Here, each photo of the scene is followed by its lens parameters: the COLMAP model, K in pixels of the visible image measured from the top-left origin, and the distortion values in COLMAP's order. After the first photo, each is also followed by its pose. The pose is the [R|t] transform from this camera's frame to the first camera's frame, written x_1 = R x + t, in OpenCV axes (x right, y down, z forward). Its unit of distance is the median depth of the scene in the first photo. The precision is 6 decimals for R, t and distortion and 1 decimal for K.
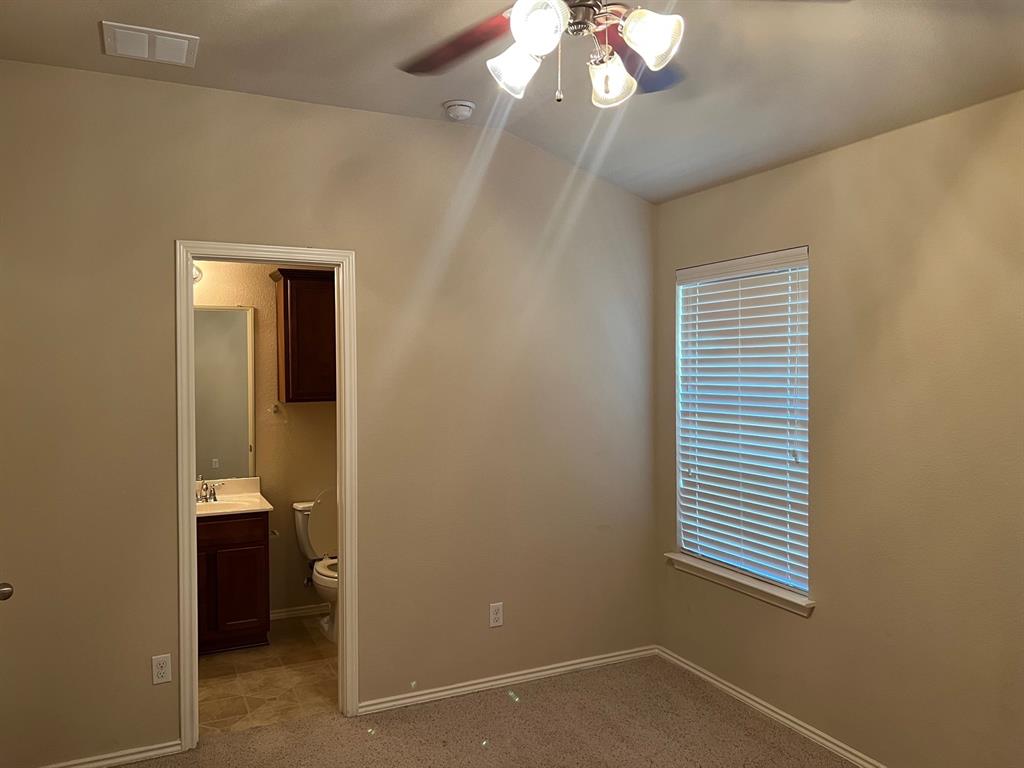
lens RADIAL K [[773.5, 0, 517.6], [0, 773.5, 380.0], [0, 0, 1]] dist [0.063280, -0.082487]
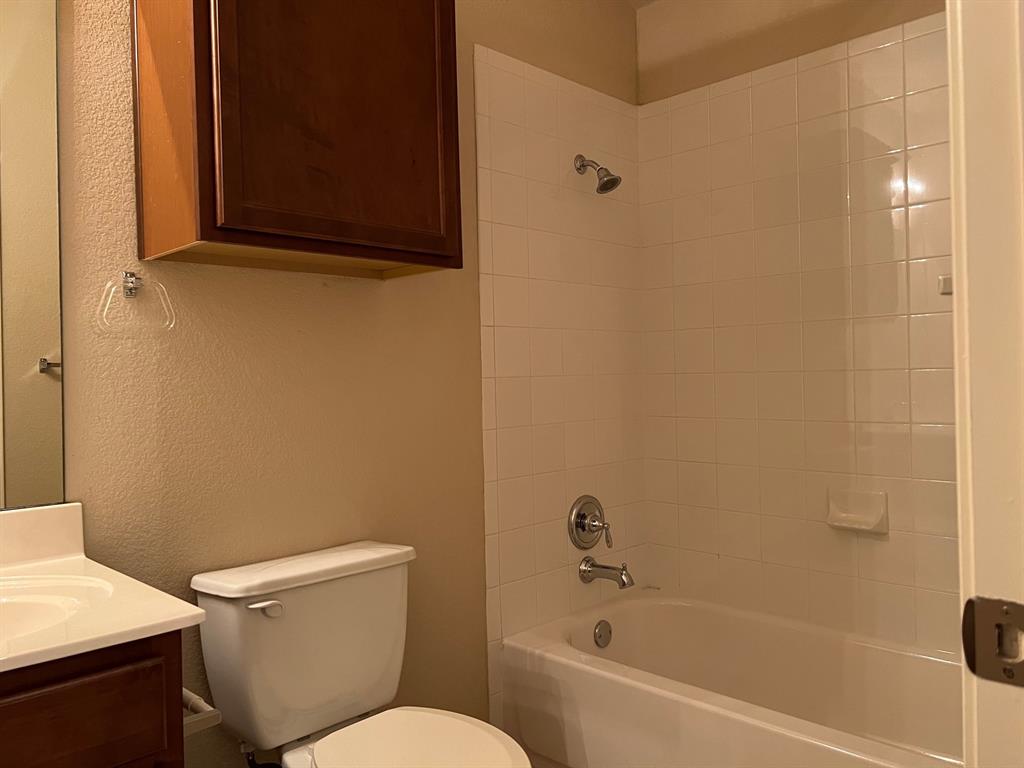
lens RADIAL K [[773.5, 0, 517.6], [0, 773.5, 380.0], [0, 0, 1]] dist [0.063280, -0.082487]
pose [[0.943918, -0.010323, 0.330018, -0.273781], [0.014224, 0.999855, -0.009410, 0.083374], [-0.329873, 0.013576, 0.943928, 0.660966]]
